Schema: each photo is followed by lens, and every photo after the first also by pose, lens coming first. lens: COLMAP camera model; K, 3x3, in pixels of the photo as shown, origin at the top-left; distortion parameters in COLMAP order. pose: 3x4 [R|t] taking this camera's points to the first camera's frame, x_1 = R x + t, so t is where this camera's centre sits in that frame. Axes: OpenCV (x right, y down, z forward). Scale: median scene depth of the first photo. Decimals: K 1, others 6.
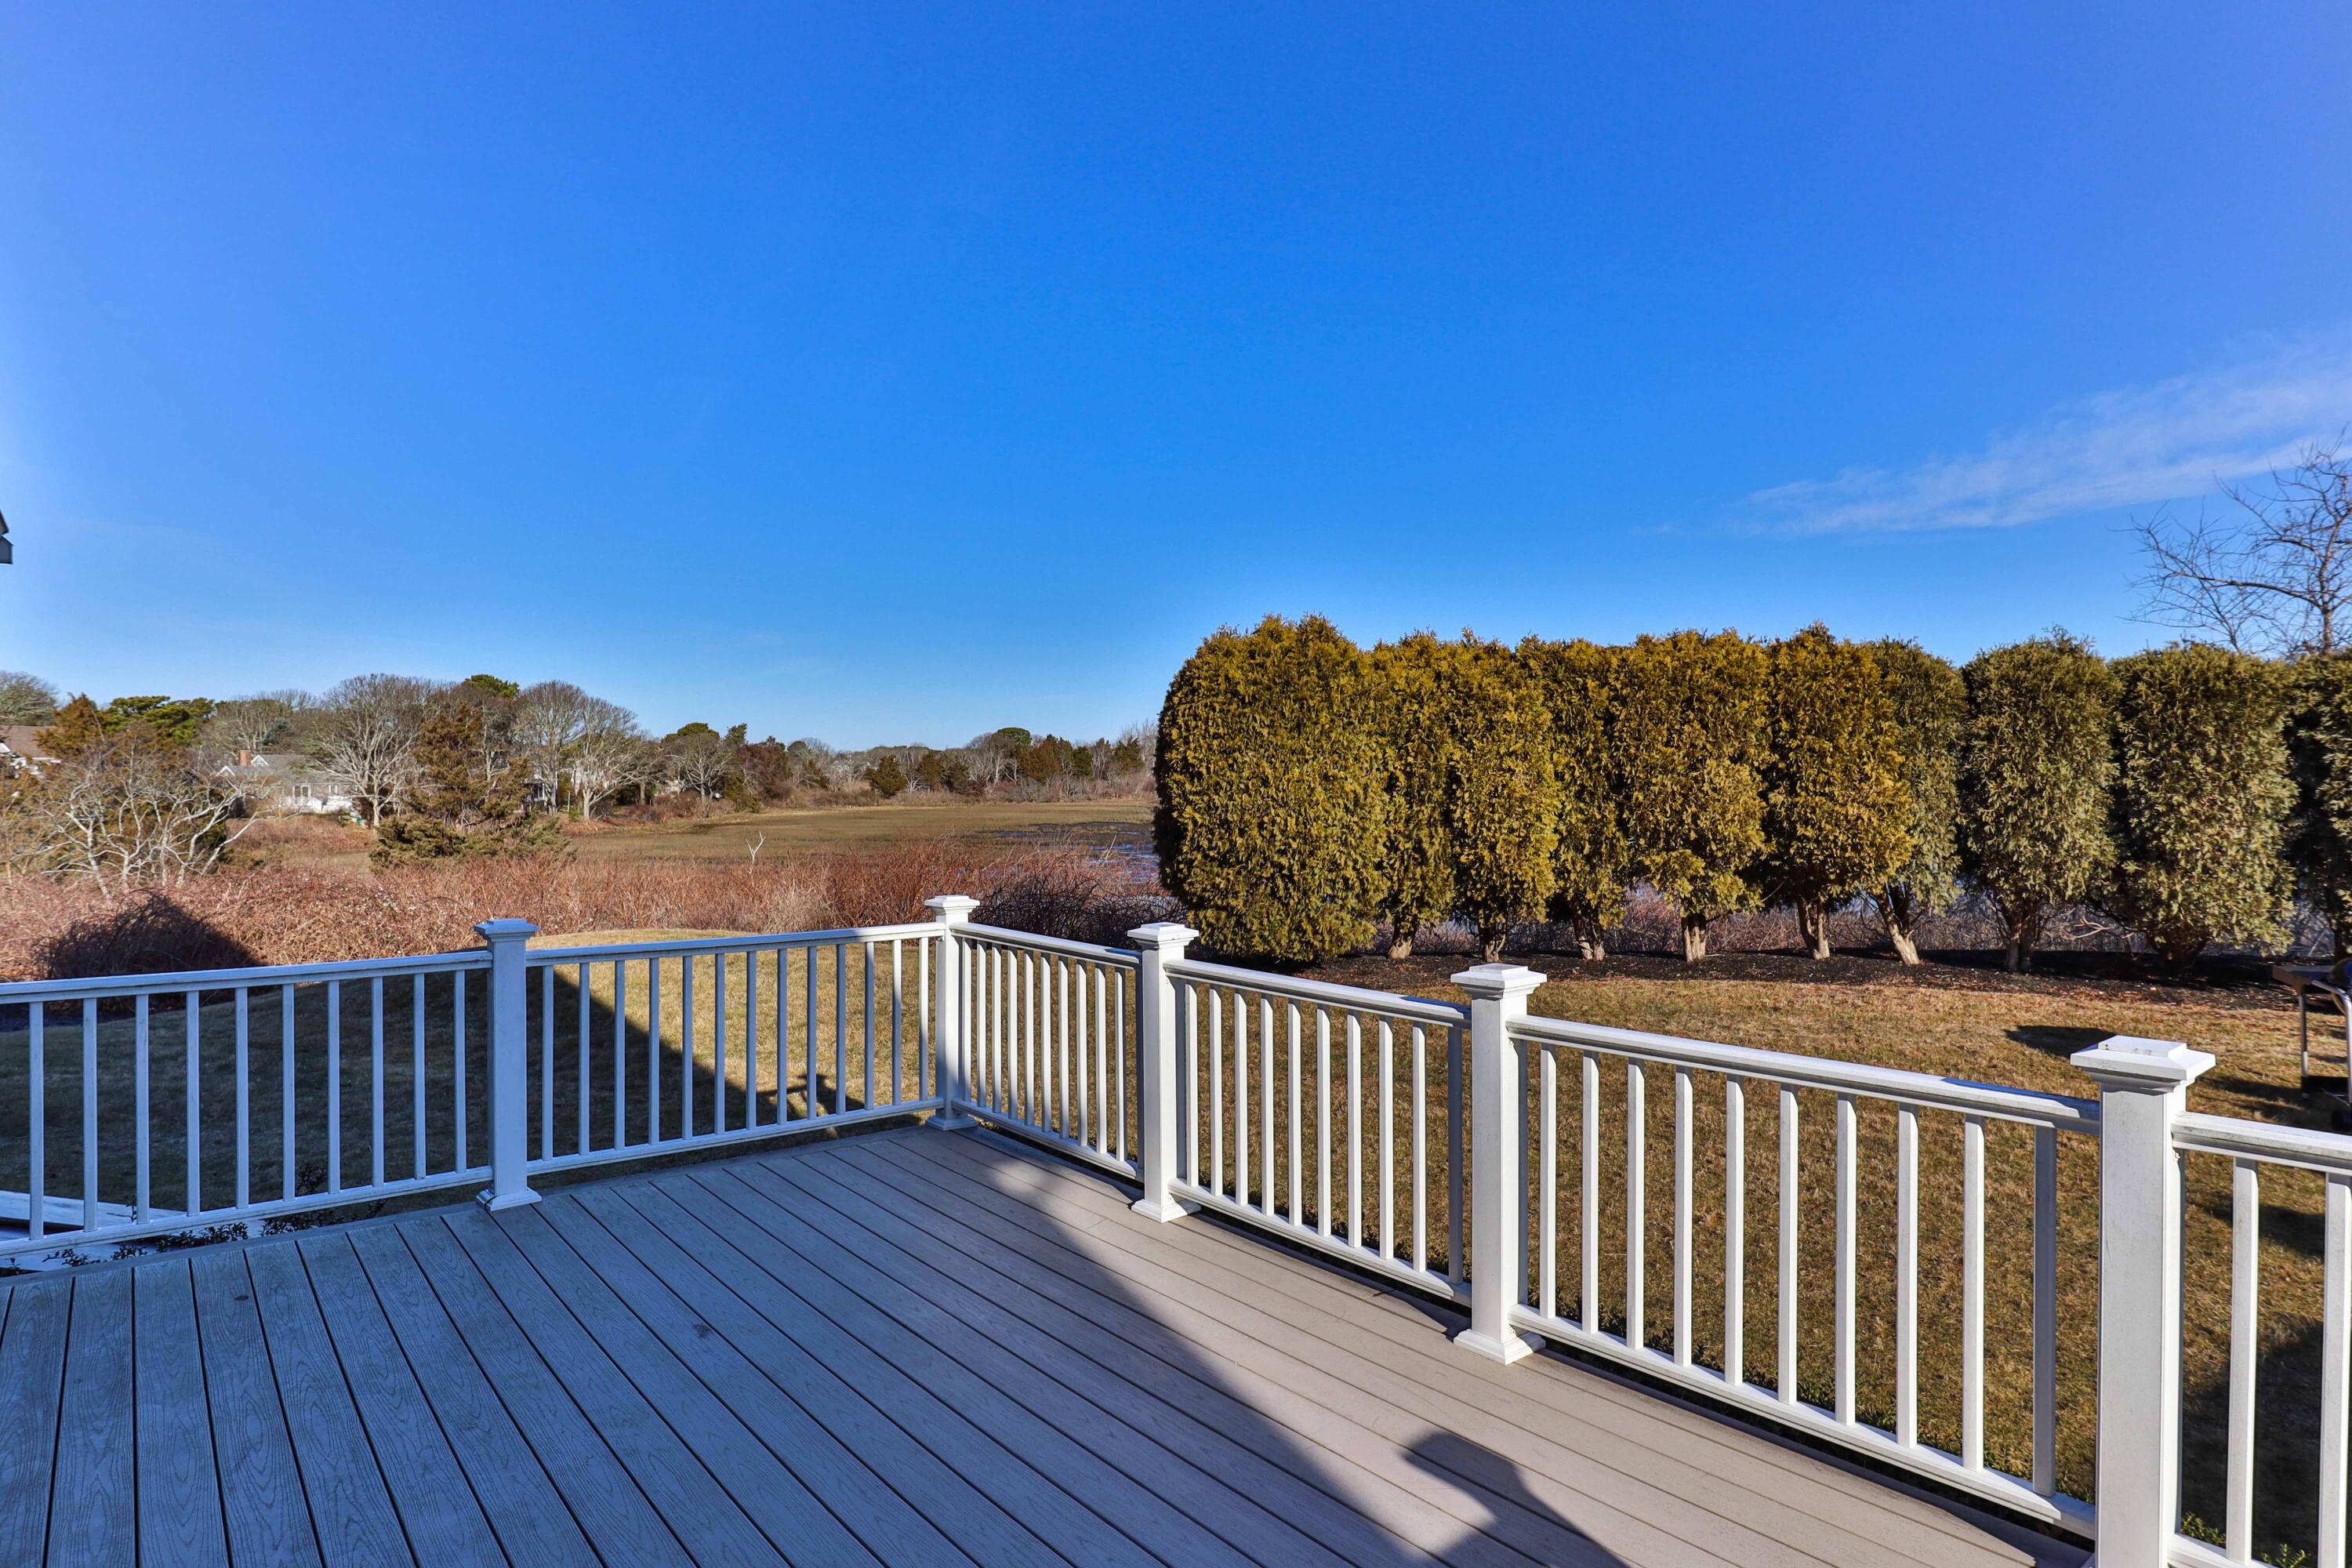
lens RADIAL K [[1367.9, 0, 1165.9], [0, 1367.9, 768.6], [0, 0, 1]] dist [-0.049955, 0.033383]
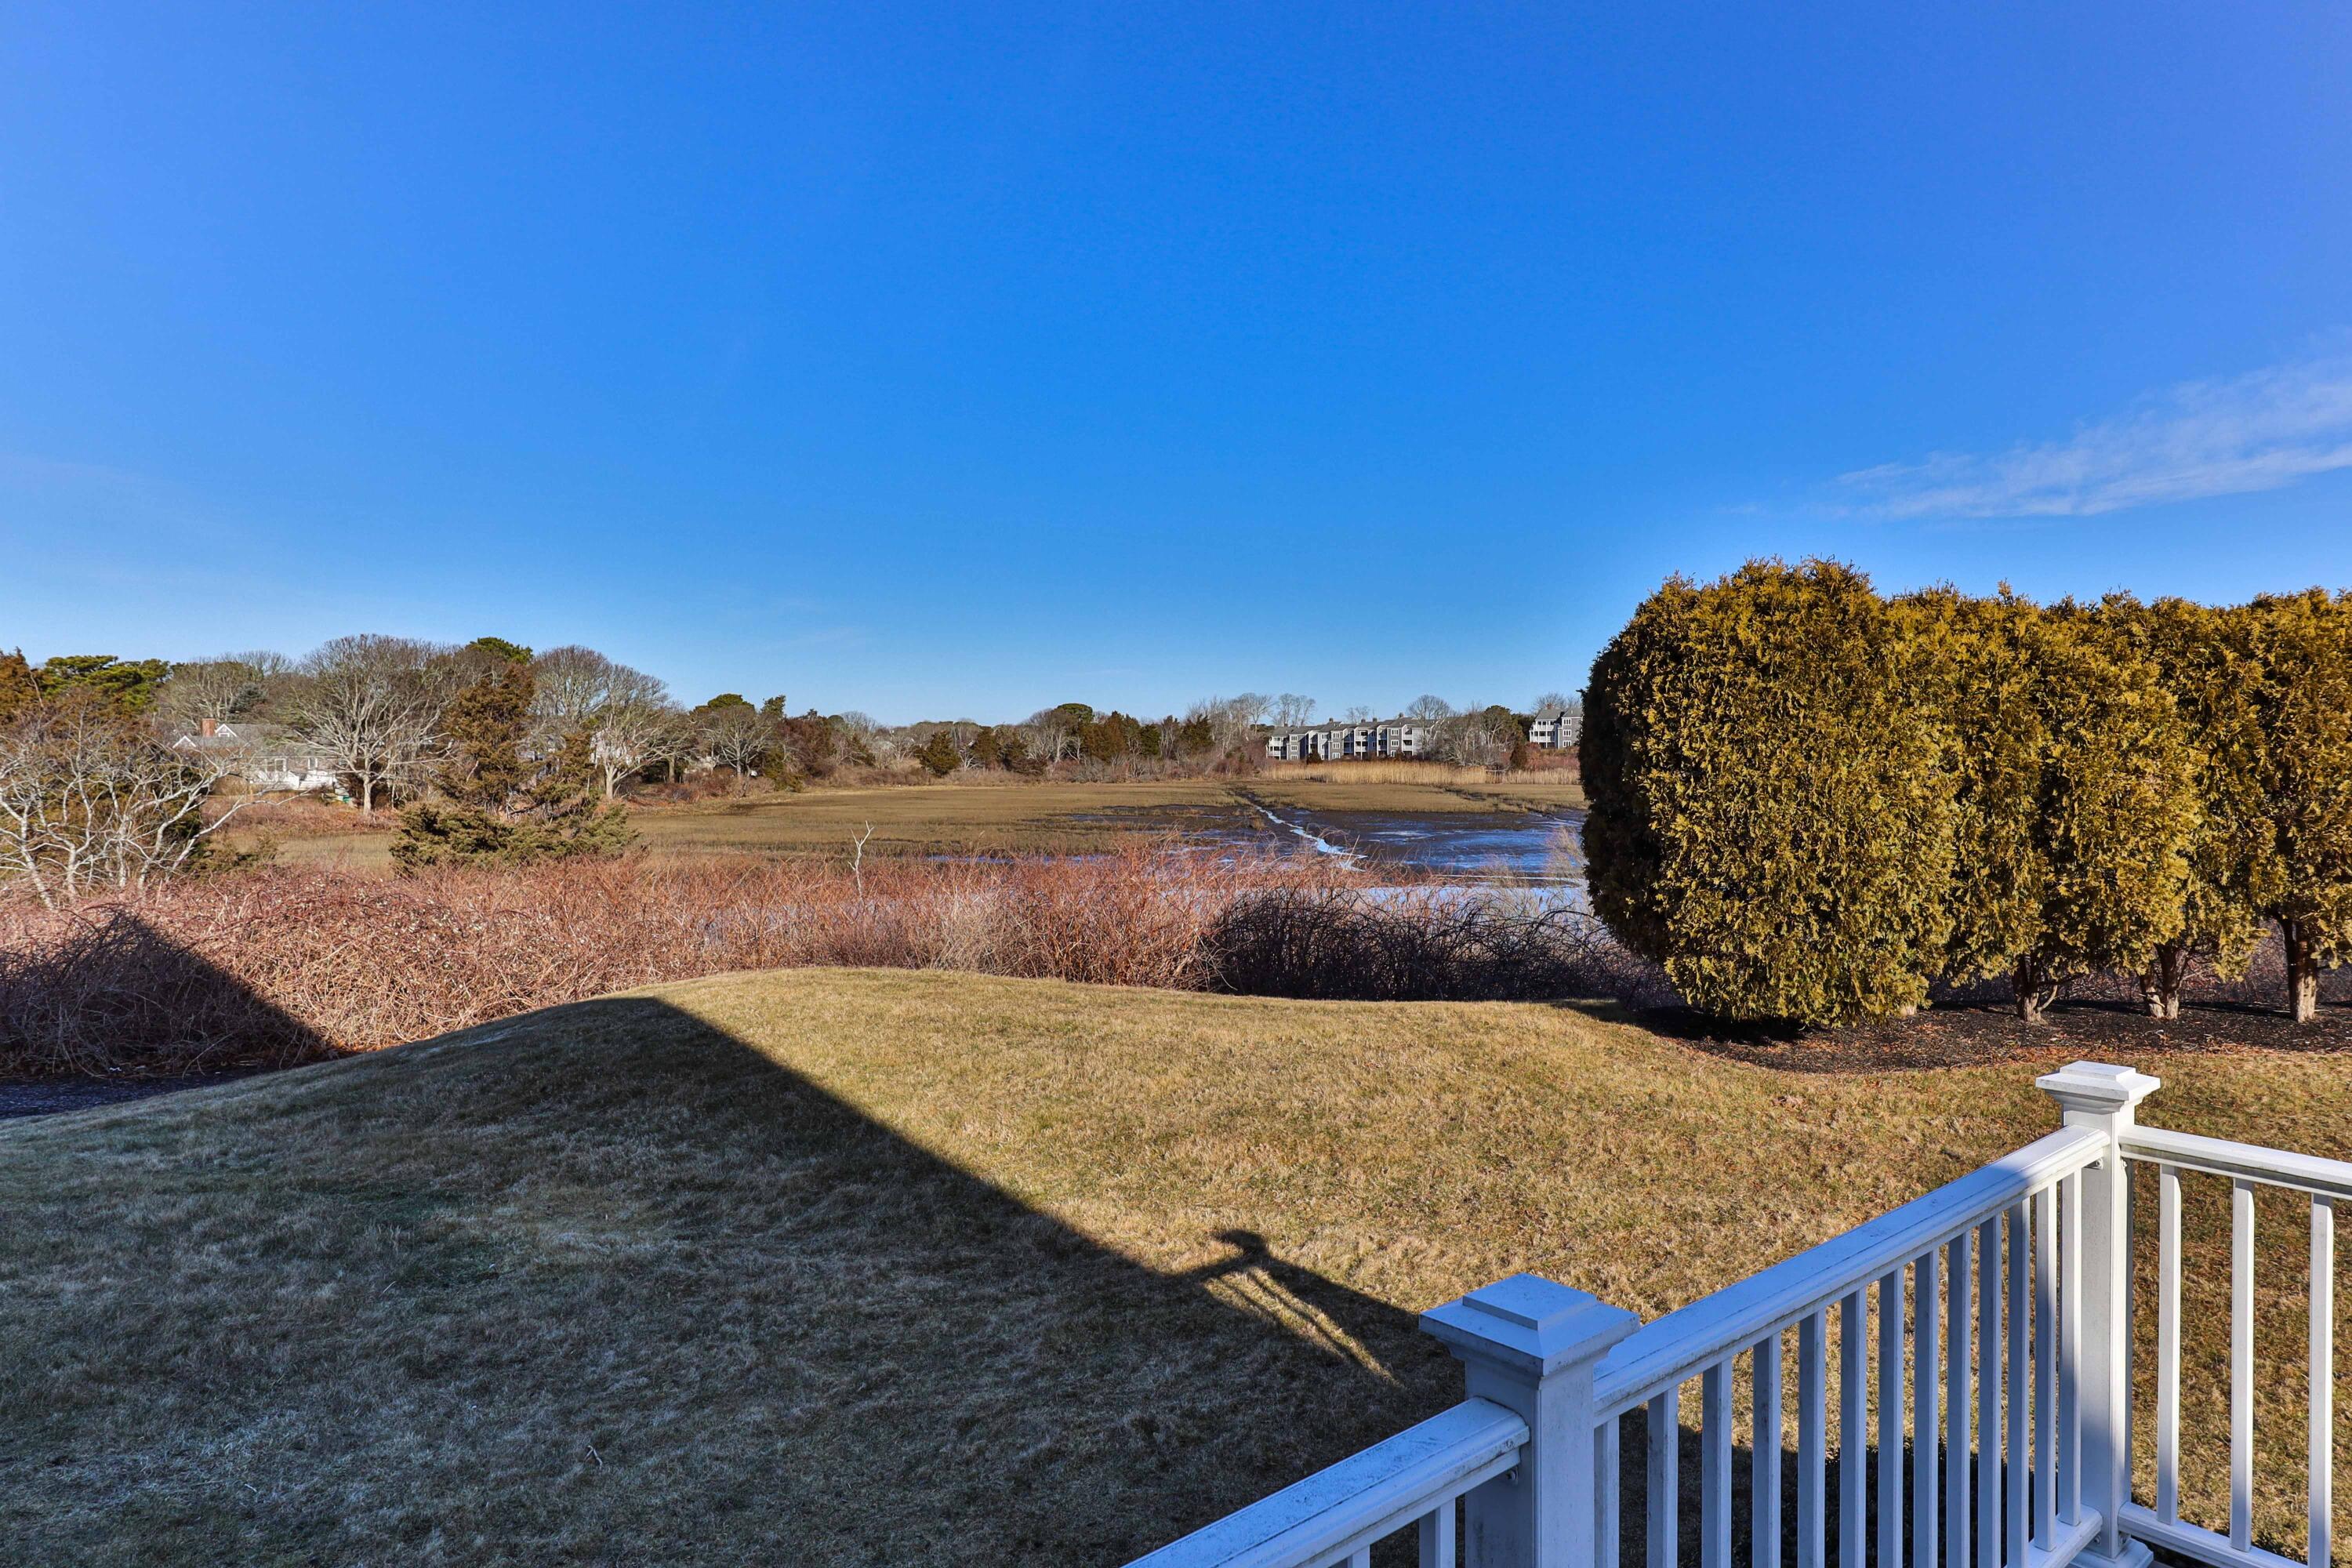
lens RADIAL K [[1378.0, 0, 1327.4], [0, 1378.0, 767.6], [0, 0, 1]] dist [-0.019130, 0.001259]
pose [[0.995733, 0.008463, 0.091893, -0.243917], [-0.009784, 0.999855, 0.013930, -0.006754], [-0.091762, -0.014769, 0.995671, 0.296750]]
